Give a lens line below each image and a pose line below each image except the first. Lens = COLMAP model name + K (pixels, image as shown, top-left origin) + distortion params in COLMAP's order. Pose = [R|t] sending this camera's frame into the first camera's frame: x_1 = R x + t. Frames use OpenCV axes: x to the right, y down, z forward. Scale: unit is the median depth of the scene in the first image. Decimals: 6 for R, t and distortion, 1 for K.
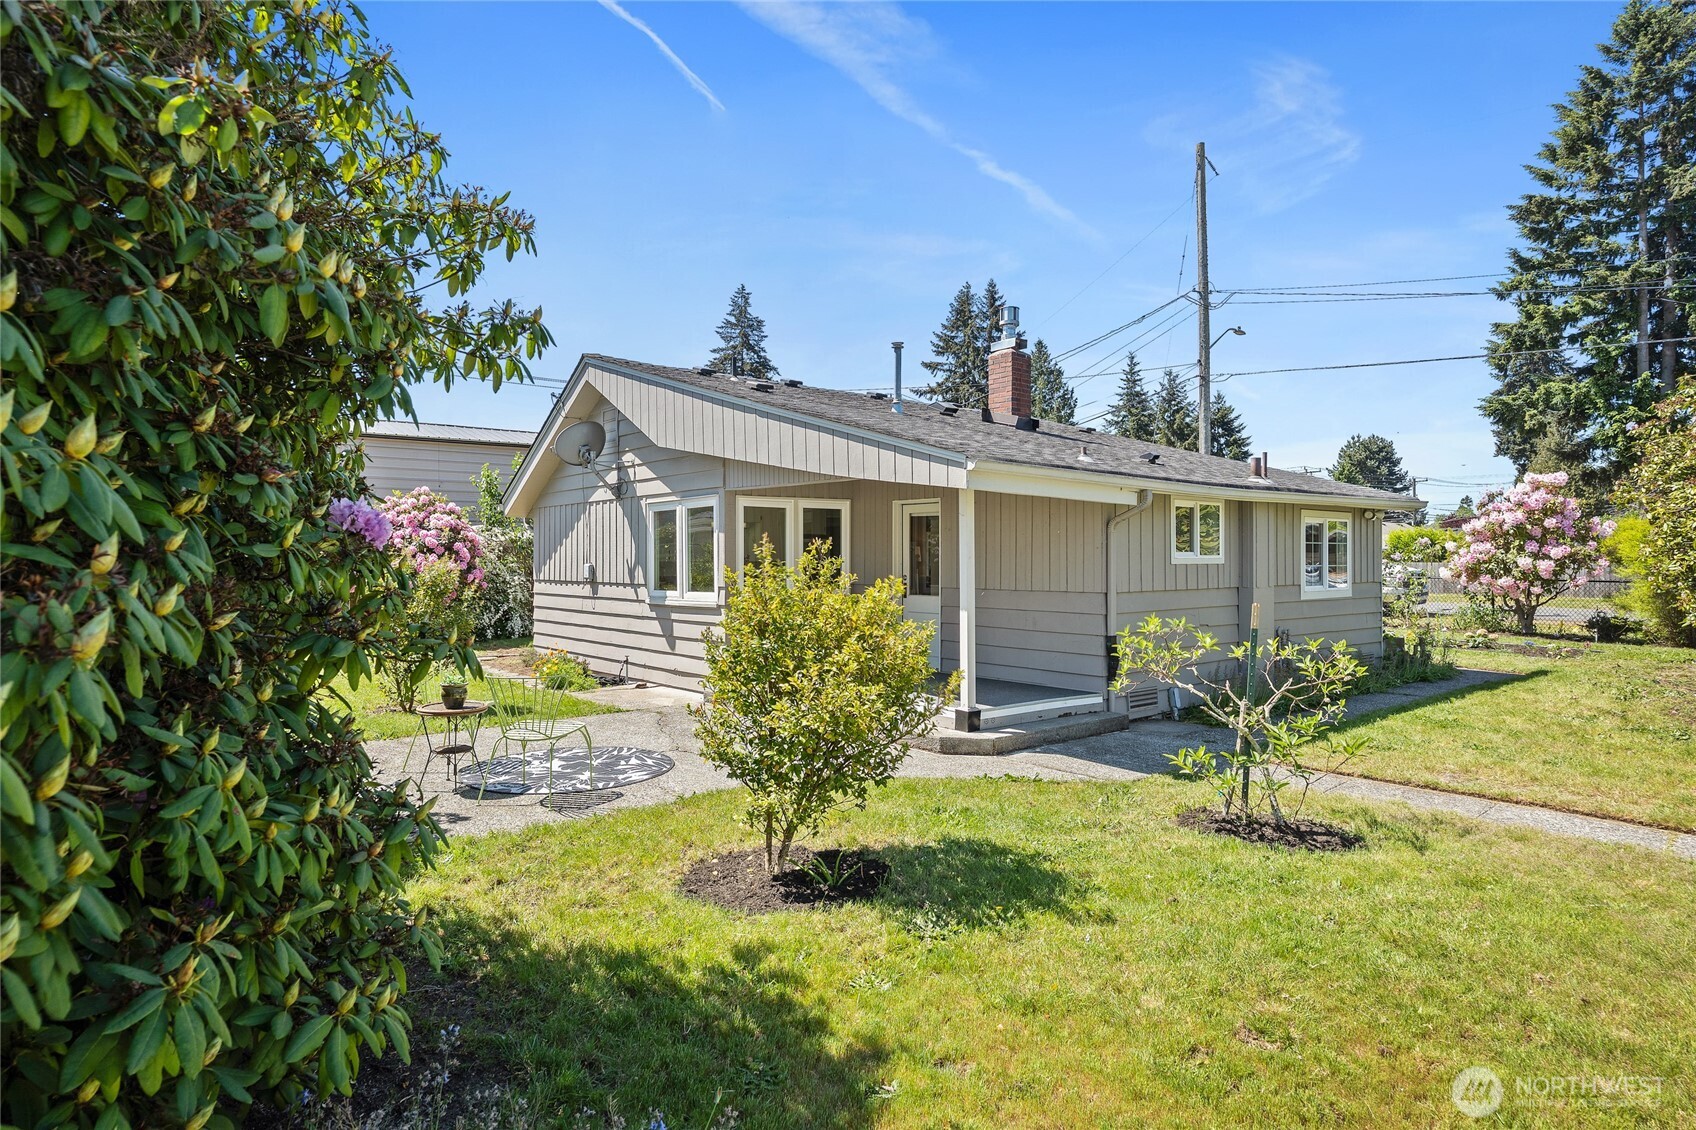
lens RADIAL K [[940.7, 0, 837.2], [0, 940.7, 548.0], [0, 0, 1]] dist [0.001551, 0.000318]
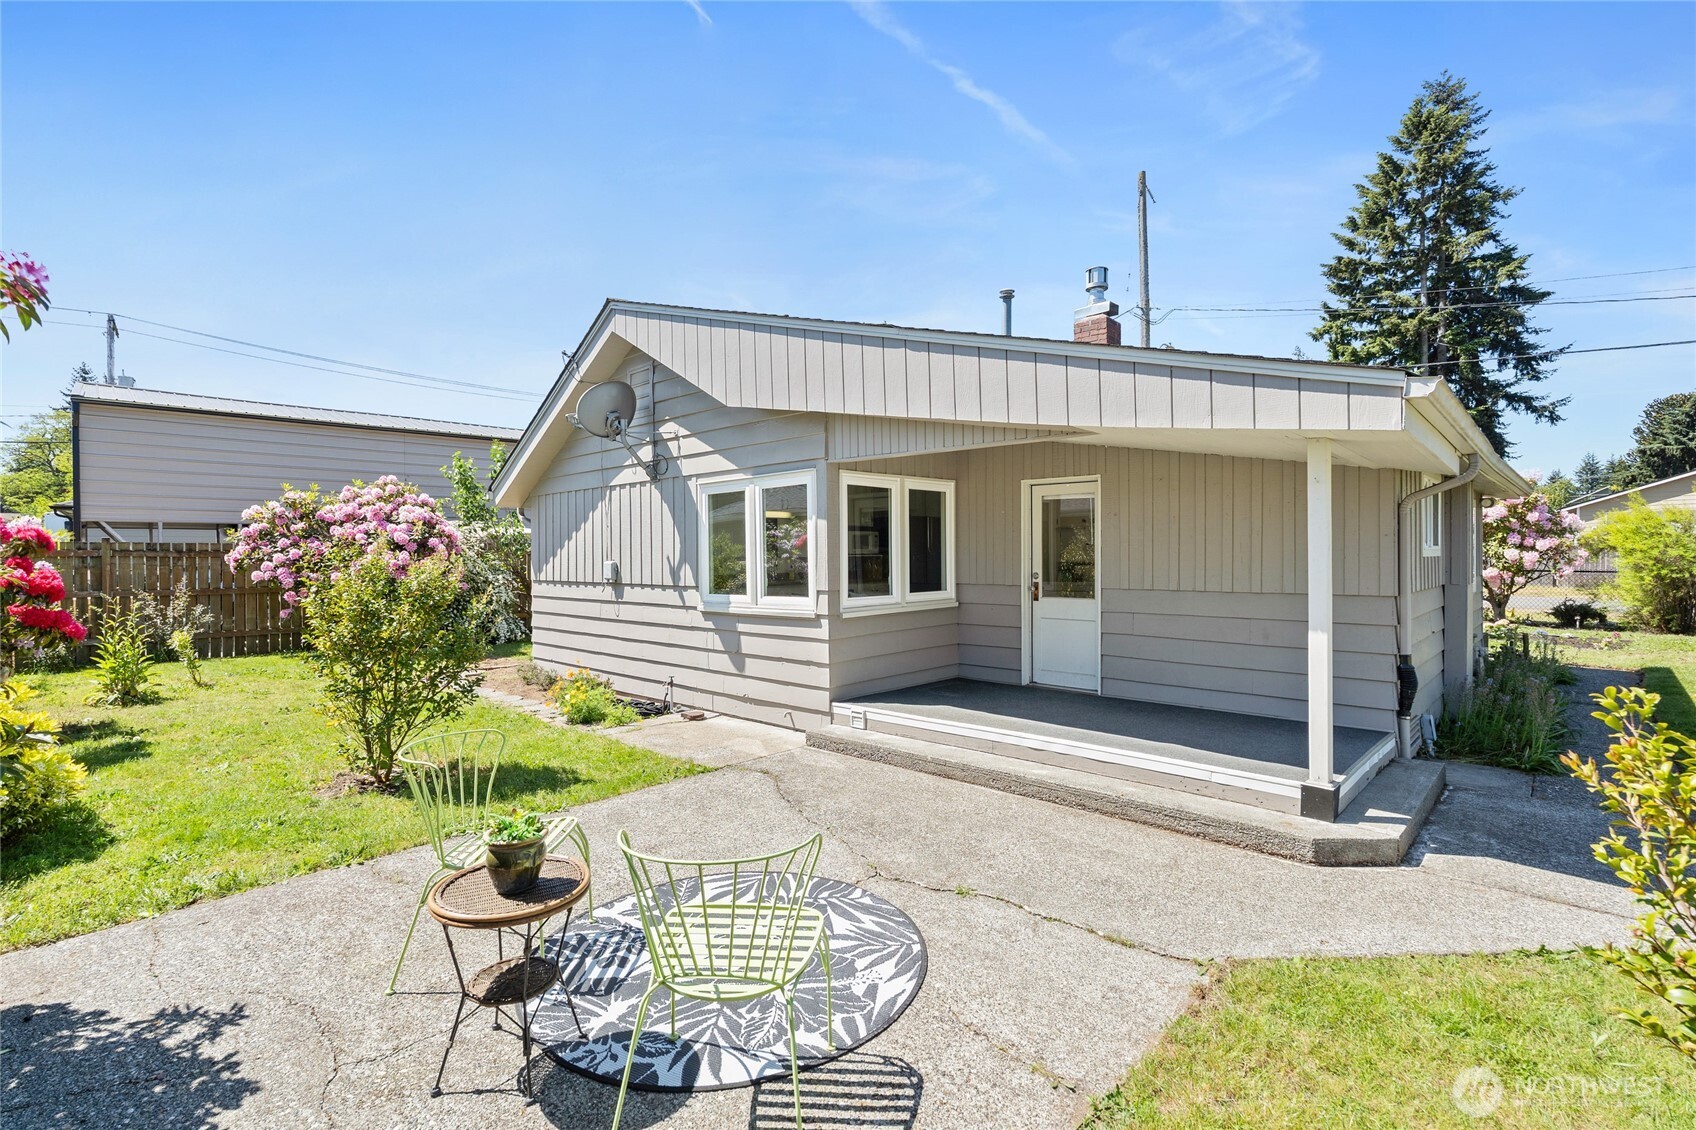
lens RADIAL K [[792.6, 0, 853.5], [0, 792.6, 553.2], [0, 0, 1]] dist [-0.001214, -0.000436]
pose [[0.992378, -0.005459, 0.123111, -0.137066], [0.004382, 0.999950, 0.009018, 0.004449], [-0.123154, -0.008410, 0.992352, 0.284586]]
